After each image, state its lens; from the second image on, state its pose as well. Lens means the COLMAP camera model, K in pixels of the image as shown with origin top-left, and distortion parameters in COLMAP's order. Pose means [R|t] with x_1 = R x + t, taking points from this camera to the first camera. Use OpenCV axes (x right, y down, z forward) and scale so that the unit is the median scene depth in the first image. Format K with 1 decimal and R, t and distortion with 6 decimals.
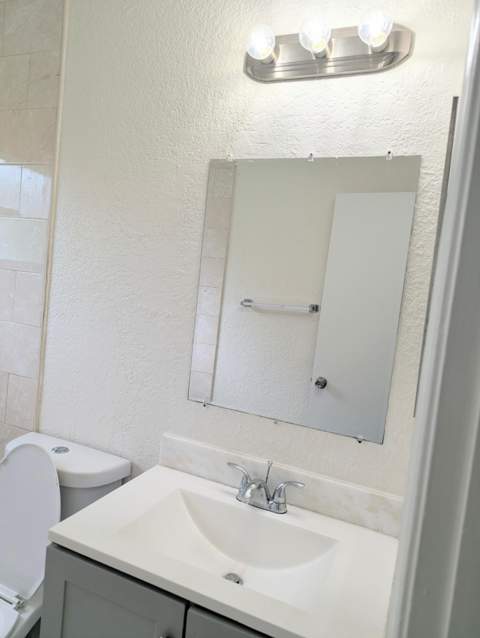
lens RADIAL K [[442.8, 0, 245.7], [0, 442.8, 331.7], [0, 0, 1]] dist [0.035713, -0.034090]
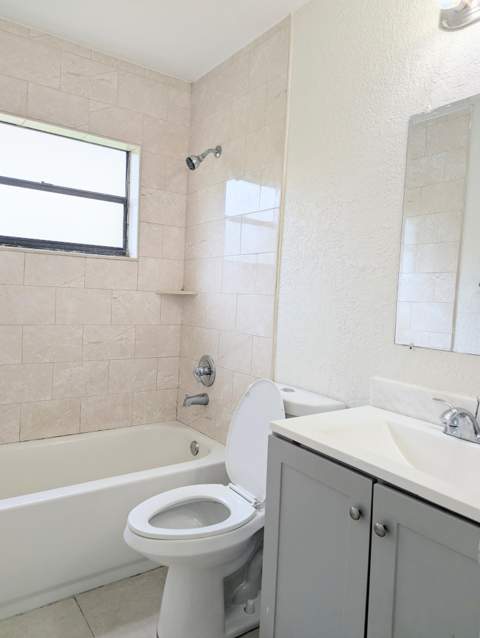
lens RADIAL K [[442.8, 0, 243.5], [0, 442.8, 314.7], [0, 0, 1]] dist [0.035713, -0.034090]
pose [[0.858102, -0.041017, -0.511838, 0.106259], [0.003746, 0.997278, -0.073638, 0.163252], [0.513465, 0.061272, 0.855920, -0.095016]]
